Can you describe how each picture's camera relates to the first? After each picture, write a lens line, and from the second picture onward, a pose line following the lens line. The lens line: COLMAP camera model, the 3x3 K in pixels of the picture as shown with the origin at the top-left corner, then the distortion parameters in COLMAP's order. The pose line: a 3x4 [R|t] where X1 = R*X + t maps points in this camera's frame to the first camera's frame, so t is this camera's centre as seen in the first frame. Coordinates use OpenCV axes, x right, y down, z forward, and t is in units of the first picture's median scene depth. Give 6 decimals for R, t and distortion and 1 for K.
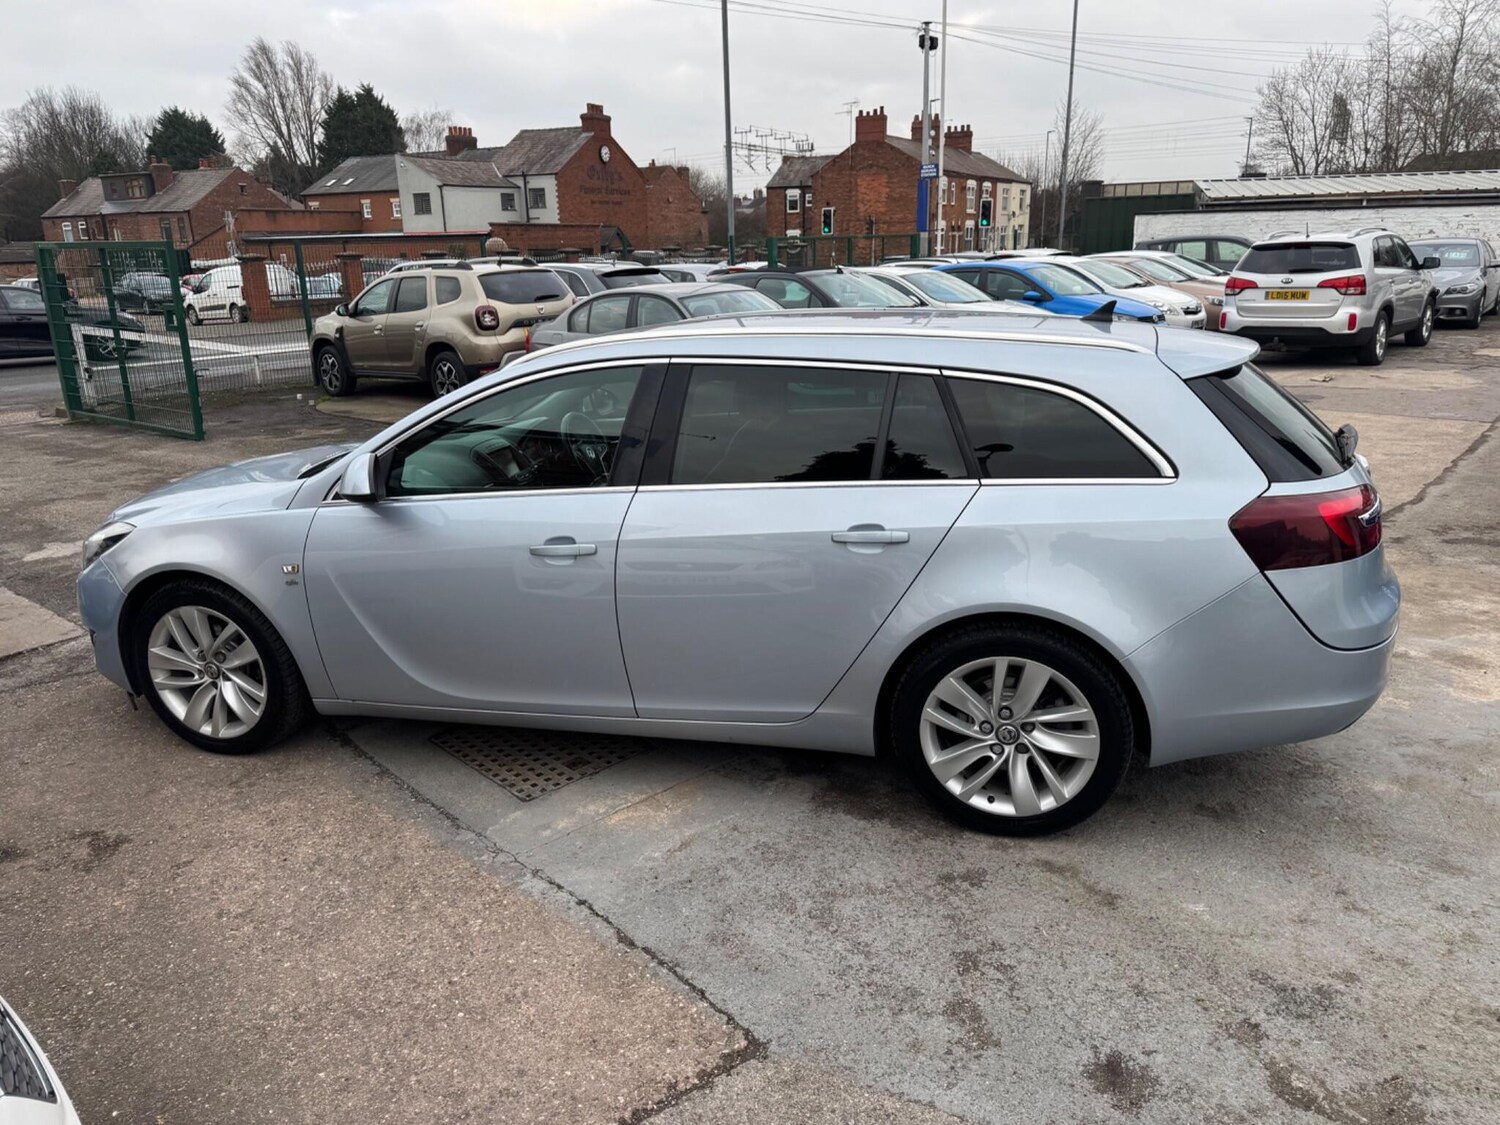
lens RADIAL K [[954.9, 0, 761.8], [0, 954.9, 573.8], [0, 0, 1]] dist [0.026593, -0.020717]
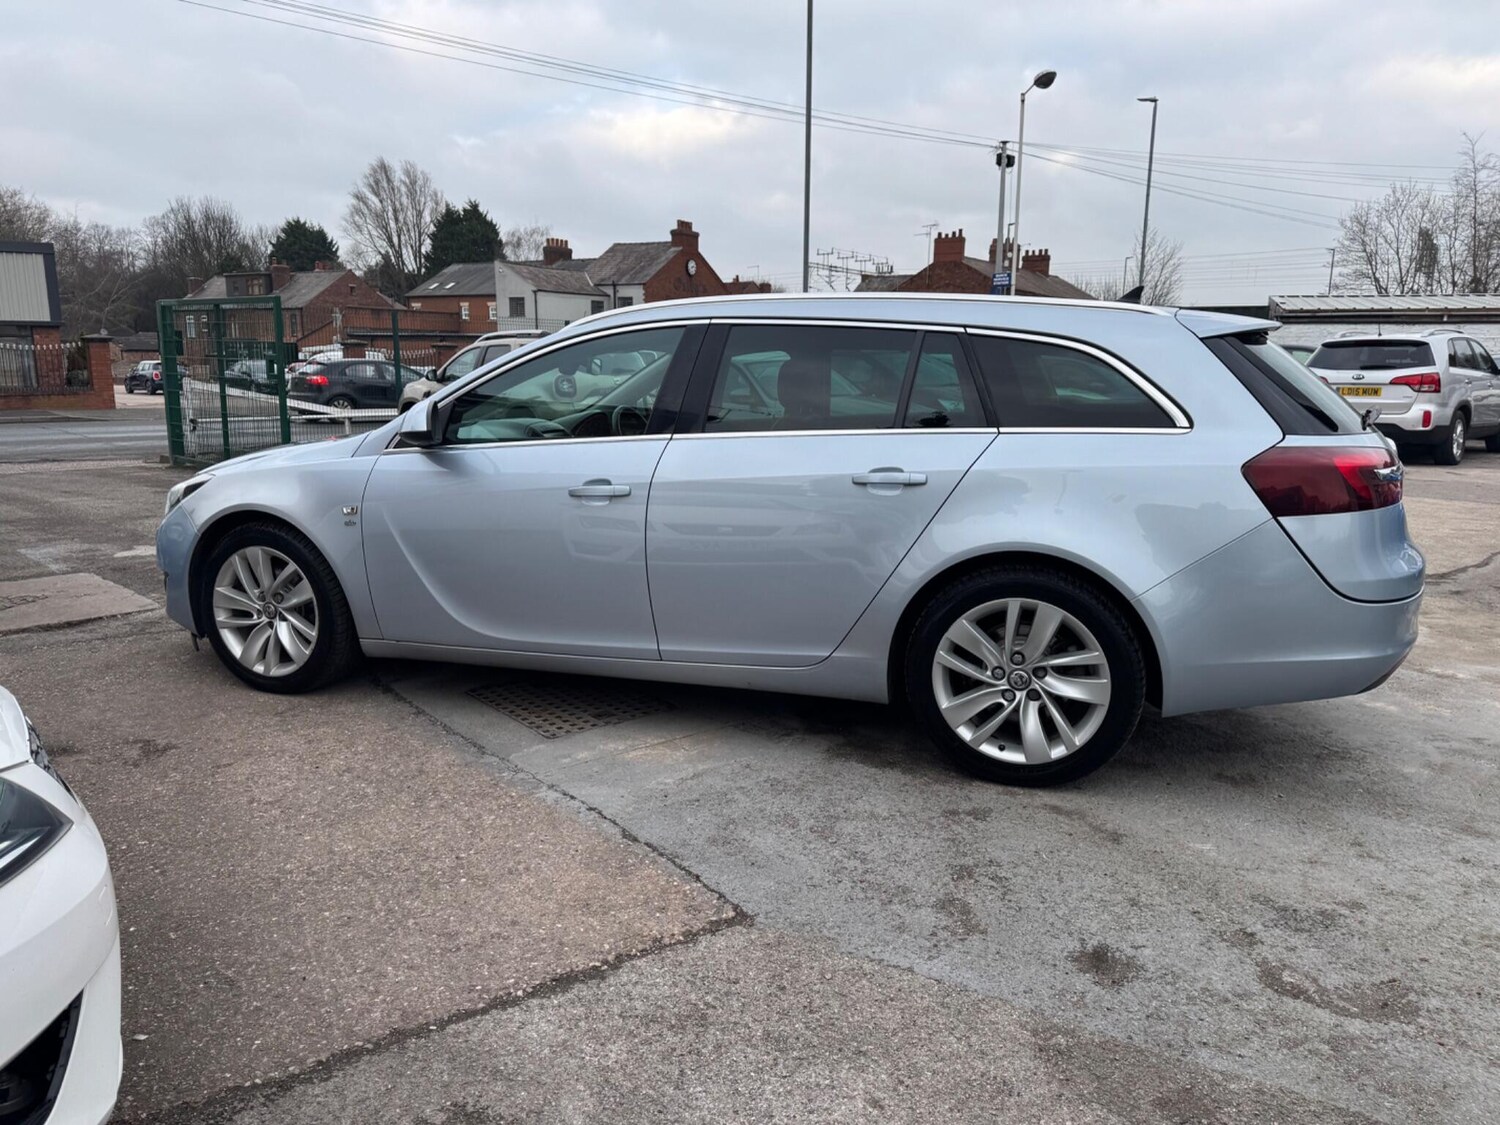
lens RADIAL K [[954.9, 0, 765.5], [0, 954.9, 582.8], [0, 0, 1]] dist [0.026593, -0.020717]
pose [[0.996942, 0.045161, -0.063781, 0.048878], [-0.050880, 0.994543, -0.091076, 0.170441], [0.059320, 0.094043, 0.993799, -0.029603]]
